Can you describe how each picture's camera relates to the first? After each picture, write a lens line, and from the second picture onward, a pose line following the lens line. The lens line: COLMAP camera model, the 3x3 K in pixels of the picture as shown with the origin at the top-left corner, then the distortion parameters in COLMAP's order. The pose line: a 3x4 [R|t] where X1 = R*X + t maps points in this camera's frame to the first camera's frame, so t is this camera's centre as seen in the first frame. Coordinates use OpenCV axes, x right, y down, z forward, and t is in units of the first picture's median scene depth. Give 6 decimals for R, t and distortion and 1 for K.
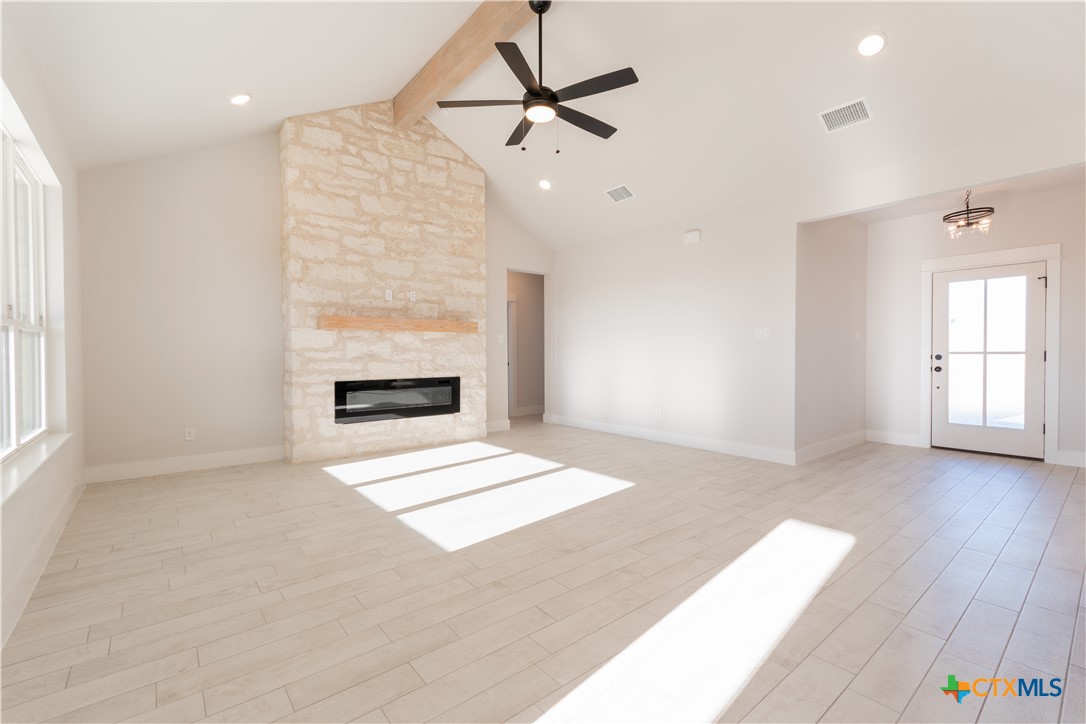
lens RADIAL K [[475.1, 0, 546.5], [0, 475.1, 360.1], [0, 0, 1]] dist [0.000711, 0.000520]
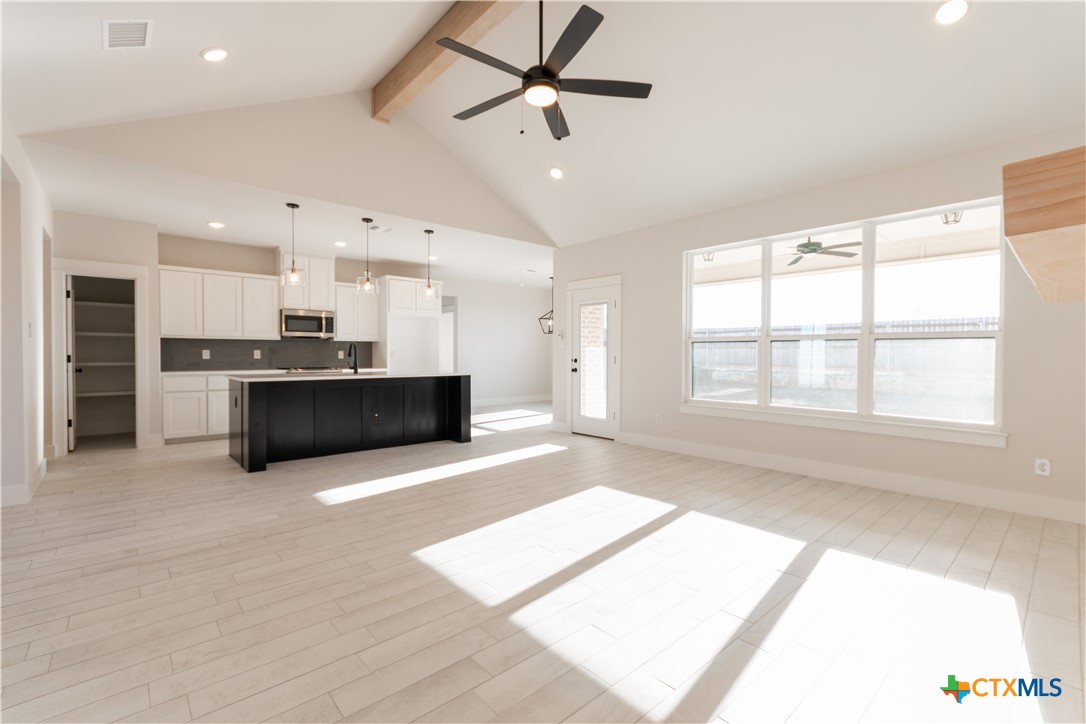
lens RADIAL K [[475.1, 0, 546.5], [0, 475.1, 360.1], [0, 0, 1]] dist [0.000711, 0.000520]
pose [[-0.999085, 0.001147, -0.042765, 0.011995], [-0.000168, 0.999527, 0.030738, -0.025913], [0.042780, 0.030718, -0.998612, 1.364287]]
